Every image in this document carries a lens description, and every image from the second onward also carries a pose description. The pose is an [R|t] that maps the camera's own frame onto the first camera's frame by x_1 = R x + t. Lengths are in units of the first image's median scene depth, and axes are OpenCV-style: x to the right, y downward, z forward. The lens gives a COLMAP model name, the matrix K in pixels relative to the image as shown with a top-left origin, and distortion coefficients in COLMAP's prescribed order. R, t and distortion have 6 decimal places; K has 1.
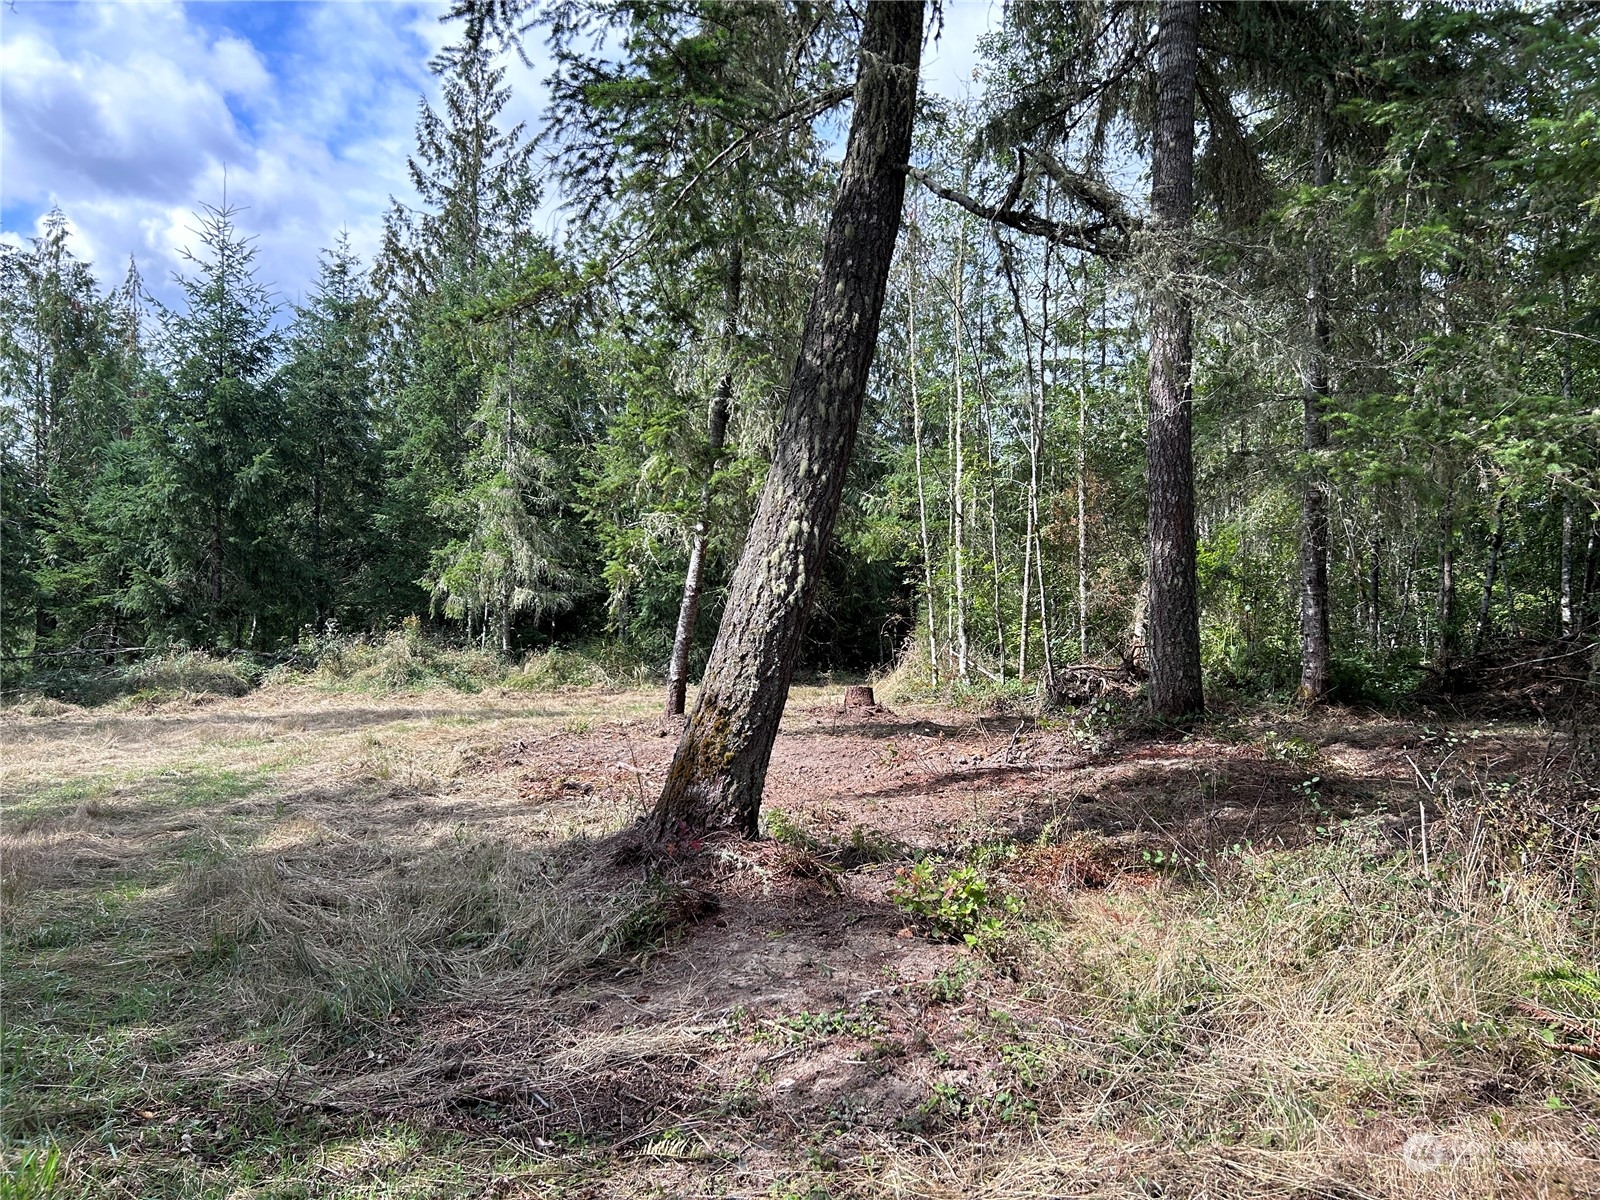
lens RADIAL K [[1205.8, 0, 800.0], [0, 1205.8, 600.0], [0, 0, 1]] dist [0.002271, 0.001503]
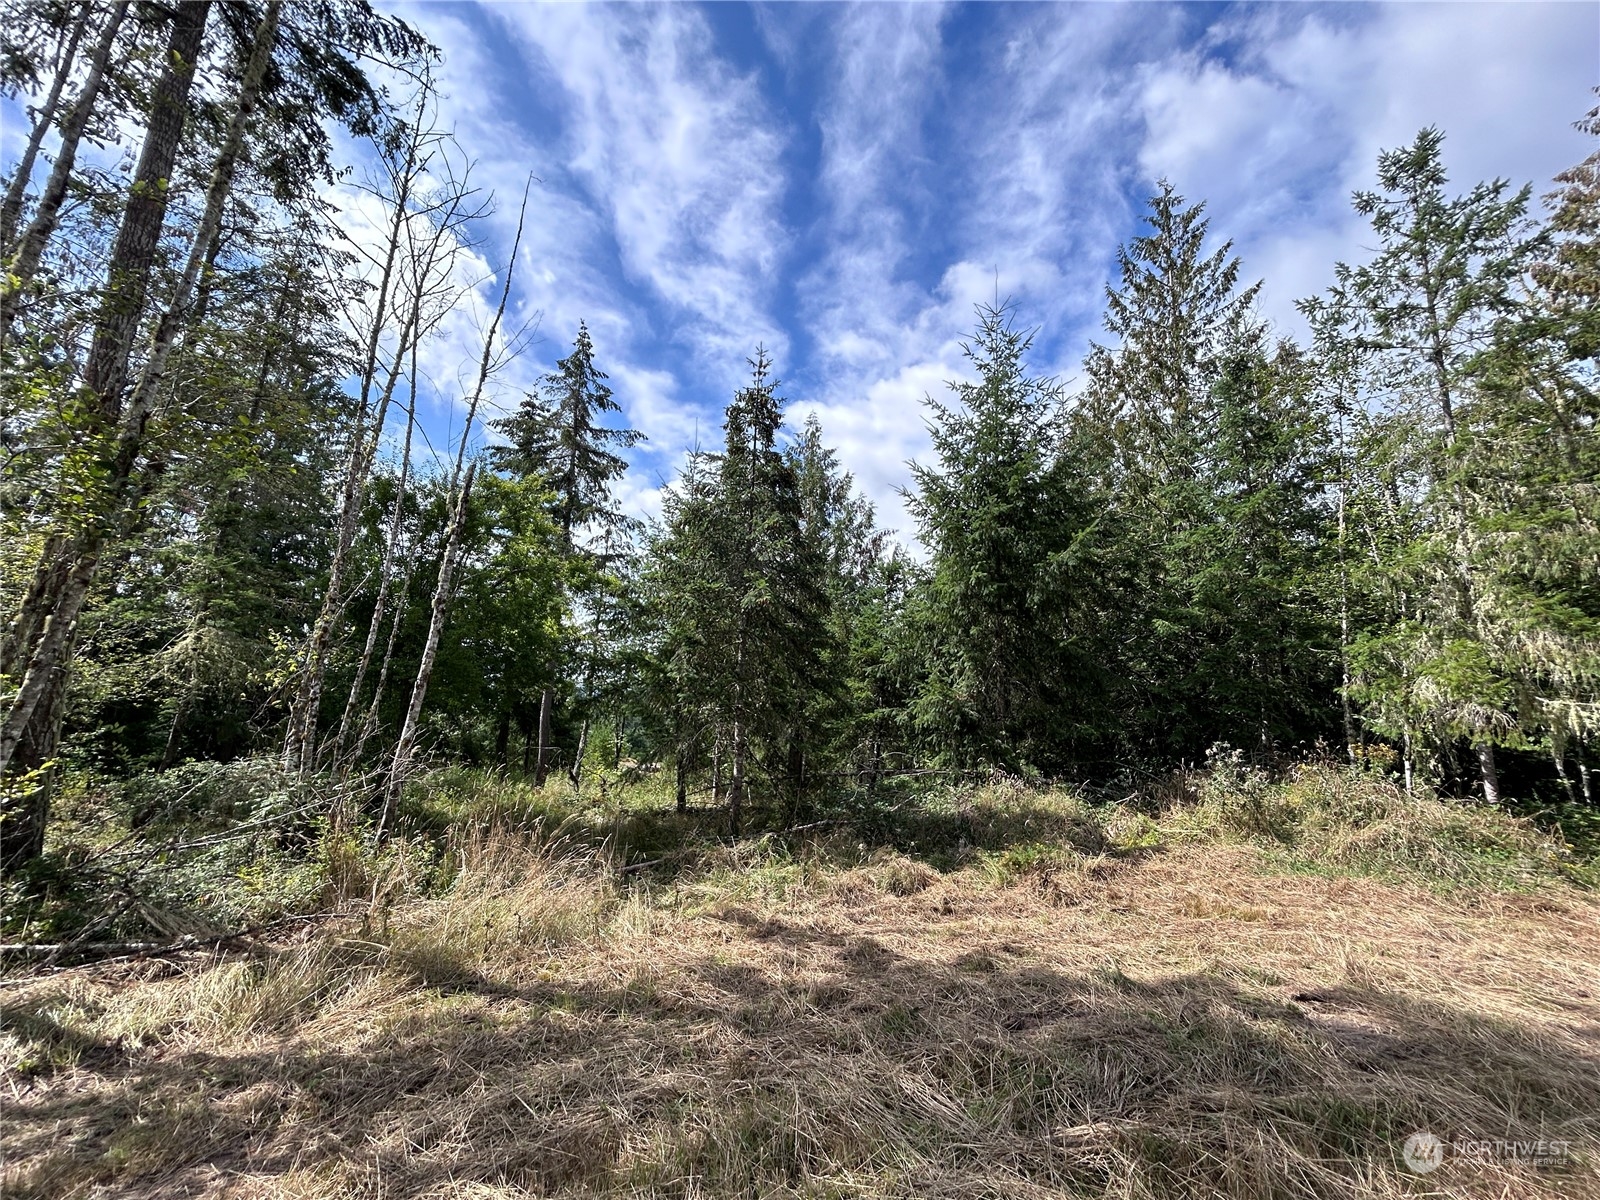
lens RADIAL K [[645.8, 0, 799.6], [0, 645.8, 597.8], [0, 0, 1]] dist [-0.002798, 0.000976]
pose [[0.889766, -0.073313, -0.450490, -0.397713], [-0.021149, 0.979332, -0.201149, 0.013187], [0.455926, 0.188503, 0.869826, 0.514604]]
